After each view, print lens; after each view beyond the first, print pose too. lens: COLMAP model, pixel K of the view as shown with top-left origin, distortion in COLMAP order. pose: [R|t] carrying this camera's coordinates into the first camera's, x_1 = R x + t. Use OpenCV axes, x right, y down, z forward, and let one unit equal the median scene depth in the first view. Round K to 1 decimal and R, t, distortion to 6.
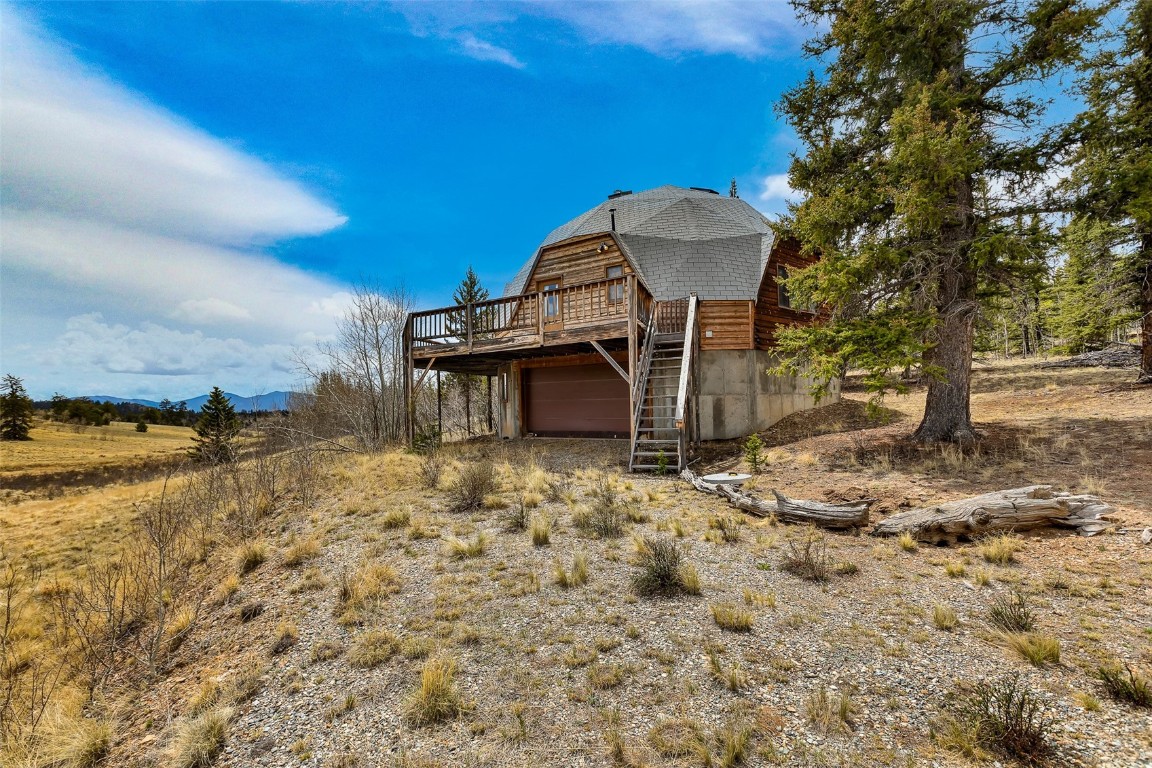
lens RADIAL K [[522.6, 0, 576.0], [0, 522.6, 384.0], [0, 0, 1]] dist [0.001897, 0.000192]
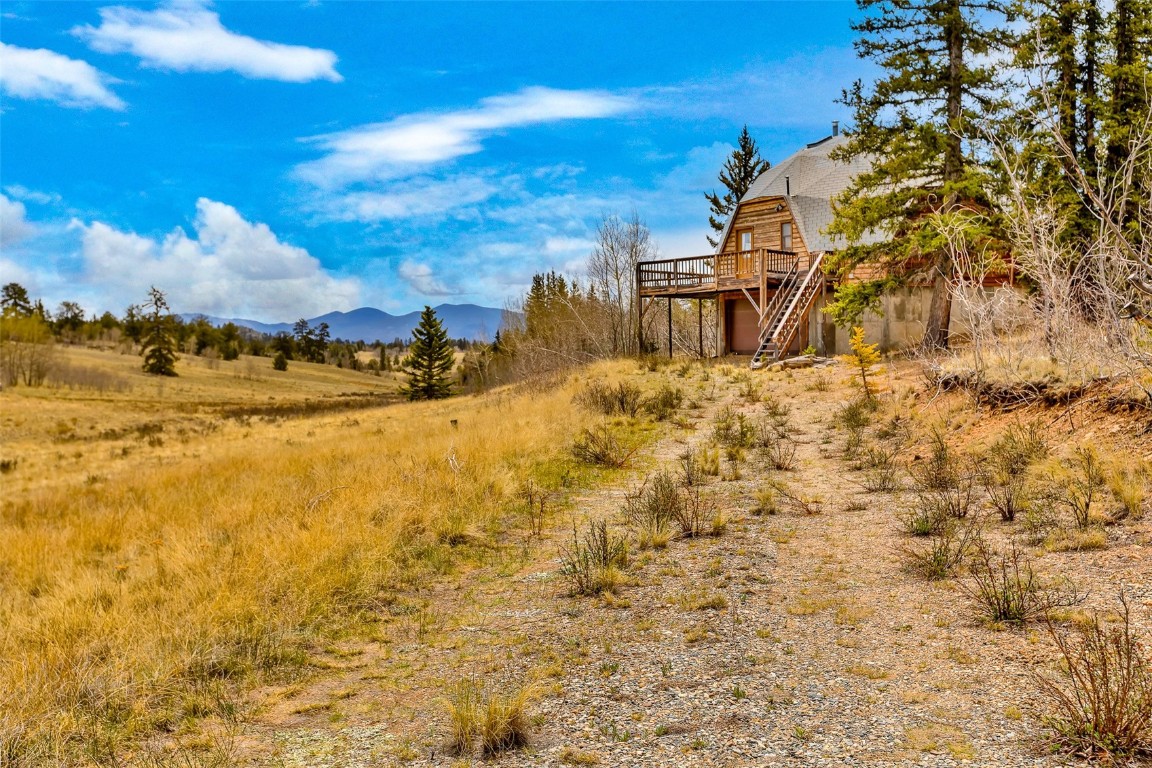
lens RADIAL K [[1133.2, 0, 576.0], [0, 1133.2, 384.0], [0, 0, 1]] dist [-0.008184, 0.001401]
pose [[0.920359, 0.023093, -0.390392, 0.702192], [0.010550, 0.996426, 0.083814, -0.066836], [0.390932, -0.081258, 0.916826, -1.824781]]
